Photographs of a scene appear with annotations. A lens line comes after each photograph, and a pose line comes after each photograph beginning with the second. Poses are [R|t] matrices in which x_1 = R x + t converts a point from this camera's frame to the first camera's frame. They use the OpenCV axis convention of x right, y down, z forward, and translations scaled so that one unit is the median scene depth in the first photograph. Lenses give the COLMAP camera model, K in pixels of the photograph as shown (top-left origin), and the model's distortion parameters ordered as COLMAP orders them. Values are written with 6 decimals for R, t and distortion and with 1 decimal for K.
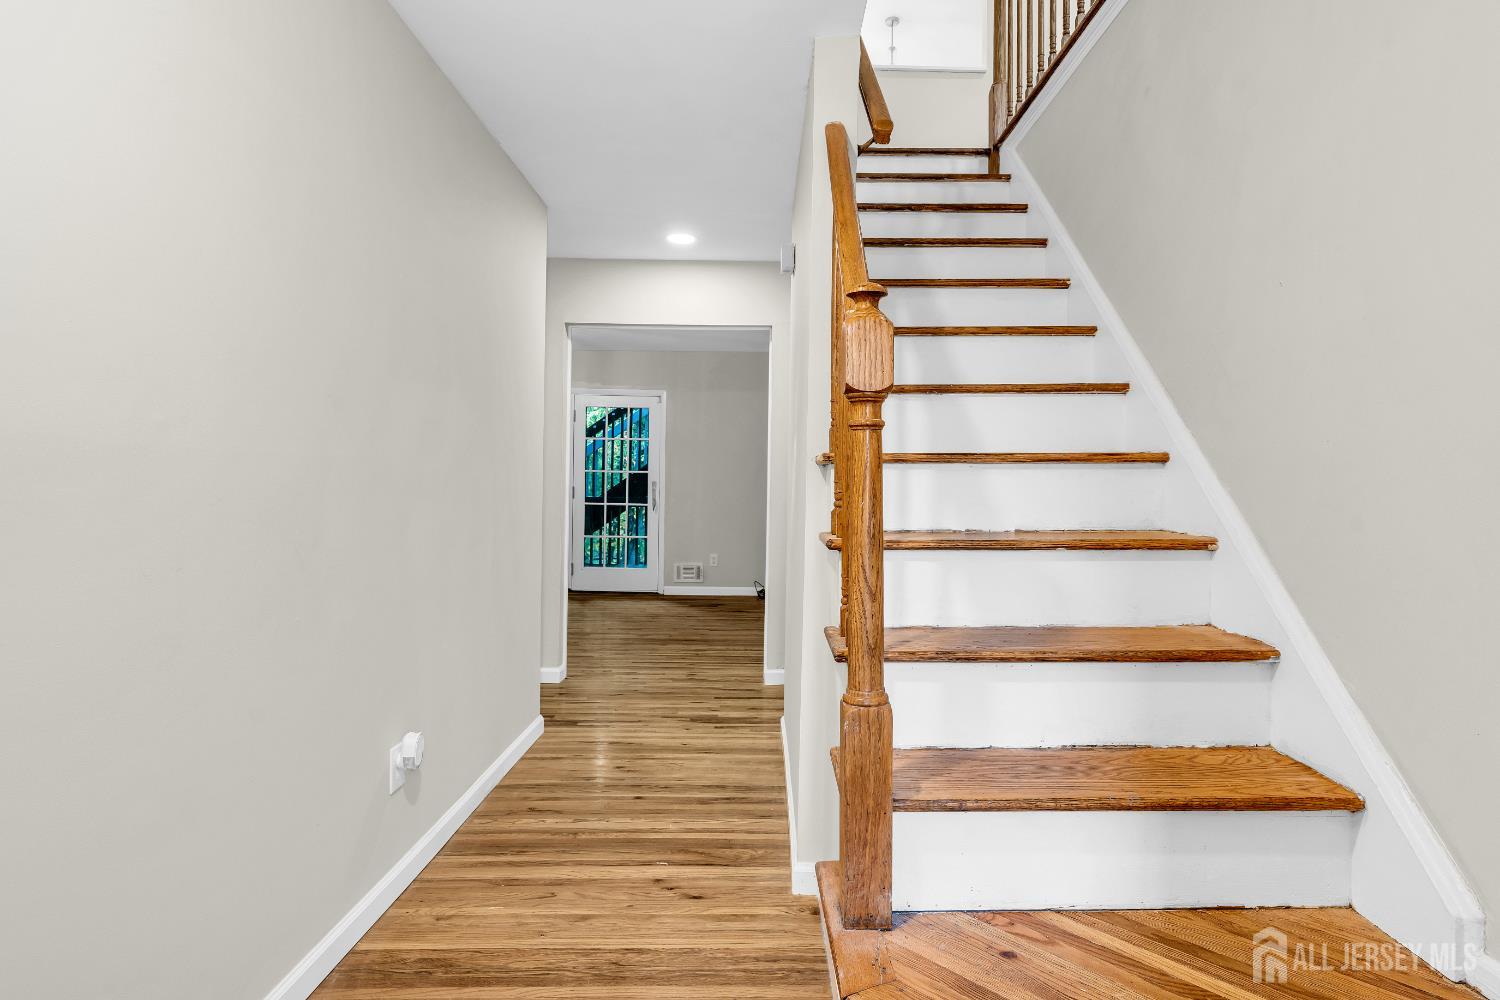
lens RADIAL K [[735.7, 0, 716.4], [0, 735.7, 448.9], [0, 0, 1]] dist [-0.015509, 0.007065]
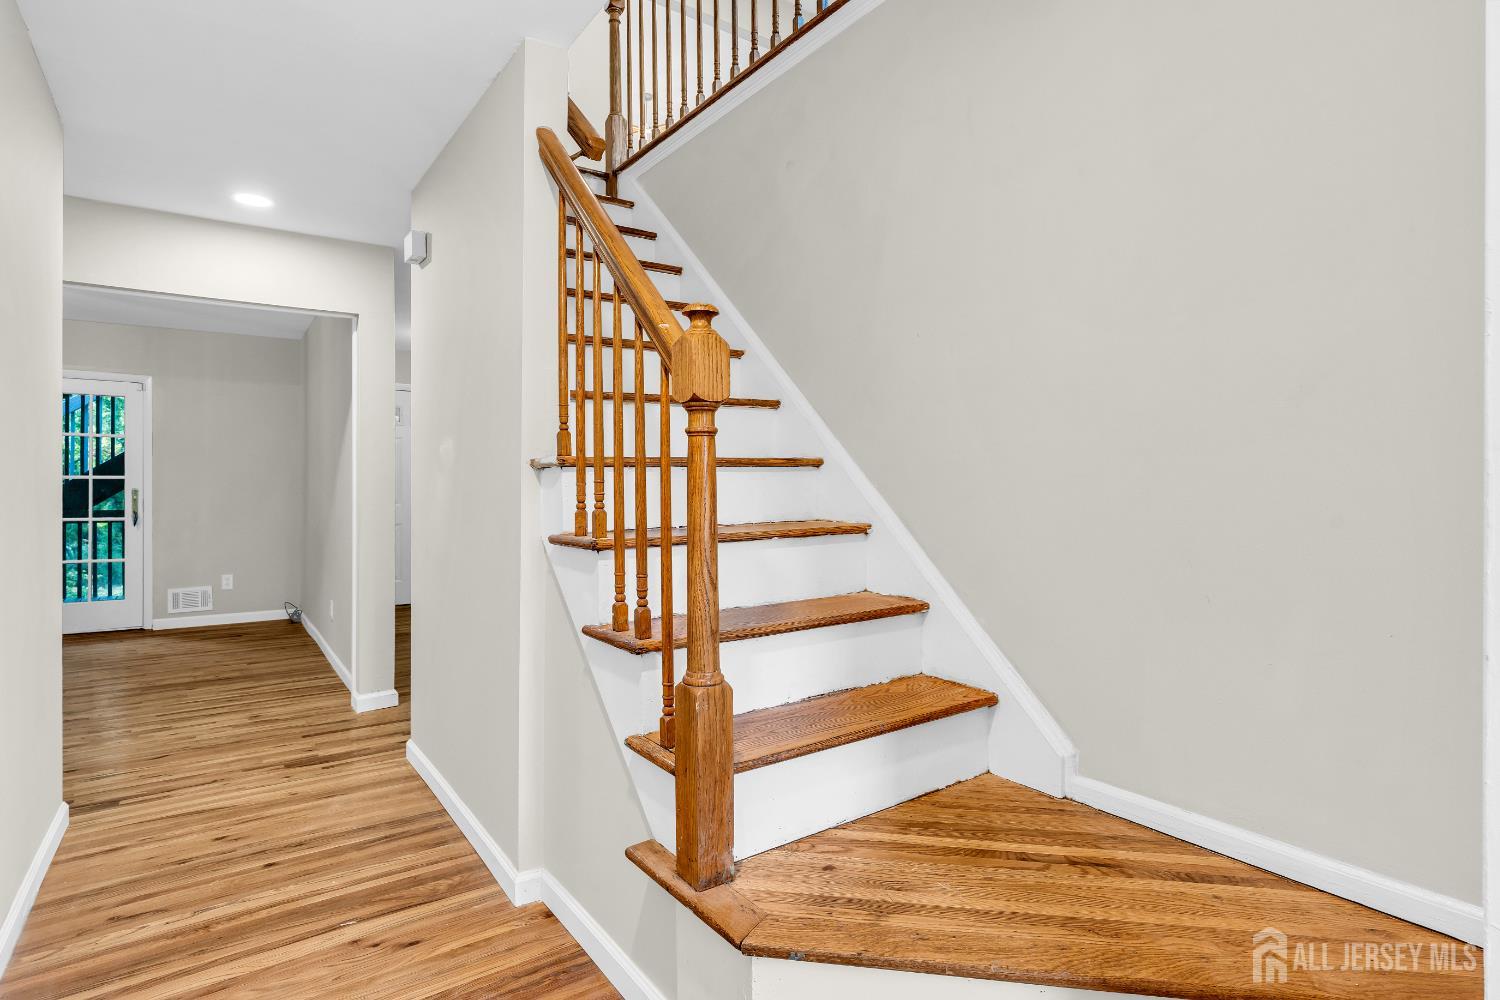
lens RADIAL K [[735.7, 0, 716.4], [0, 735.7, 448.9], [0, 0, 1]] dist [-0.015509, 0.007065]
pose [[0.843100, 0.014151, 0.537570, -0.169666], [-0.011575, 0.999900, -0.008167, 0.001161], [-0.537632, 0.000663, 0.843179, 0.026422]]
